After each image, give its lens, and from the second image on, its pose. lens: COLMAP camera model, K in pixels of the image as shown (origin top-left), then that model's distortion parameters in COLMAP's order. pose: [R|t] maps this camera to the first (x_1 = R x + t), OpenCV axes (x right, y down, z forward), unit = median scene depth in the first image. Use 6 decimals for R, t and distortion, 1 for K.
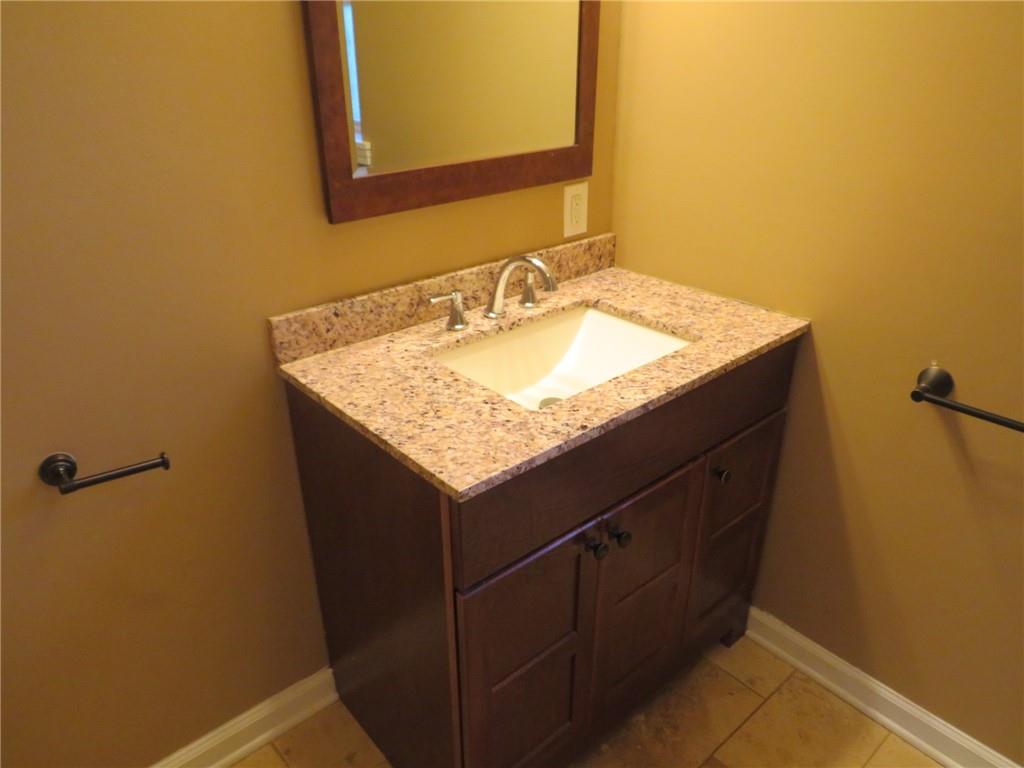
lens RADIAL K [[729.7, 0, 512.0], [0, 729.7, 384.0], [0, 0, 1]] dist [-0.019650, -0.000202]
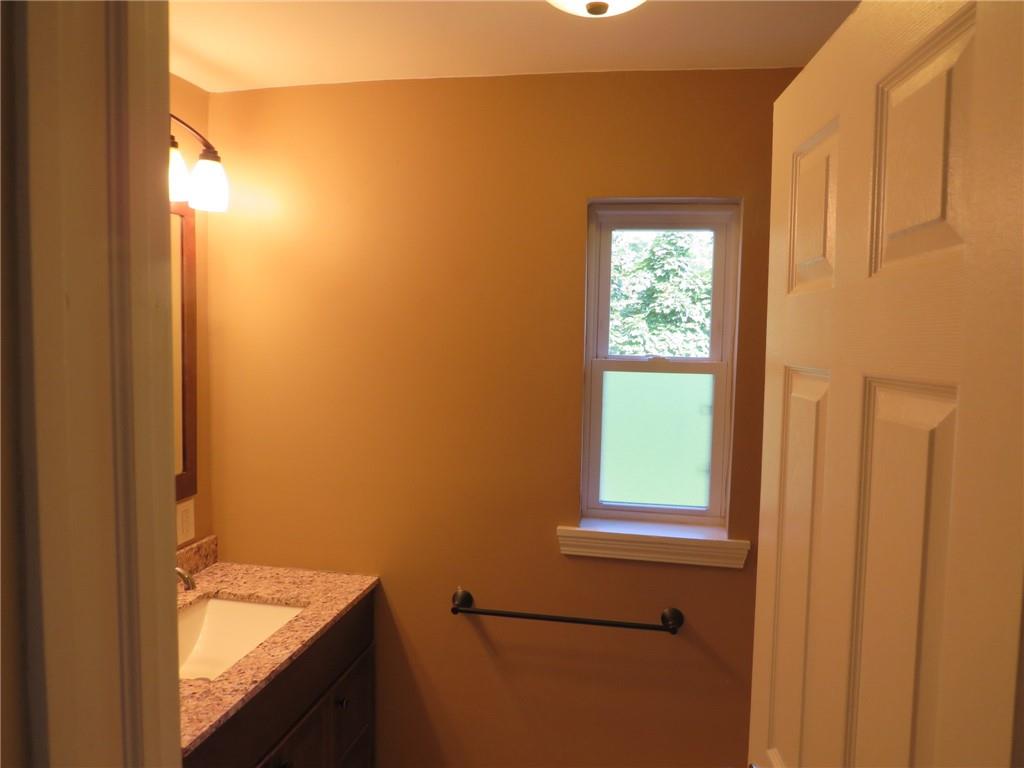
lens RADIAL K [[729.7, 0, 512.0], [0, 729.7, 384.0], [0, 0, 1]] dist [-0.019650, -0.000202]
pose [[0.797759, -0.024672, 0.602471, -0.233579], [0.240887, 0.929007, -0.280925, 0.027825], [-0.552769, 0.369238, 0.747067, -0.356206]]
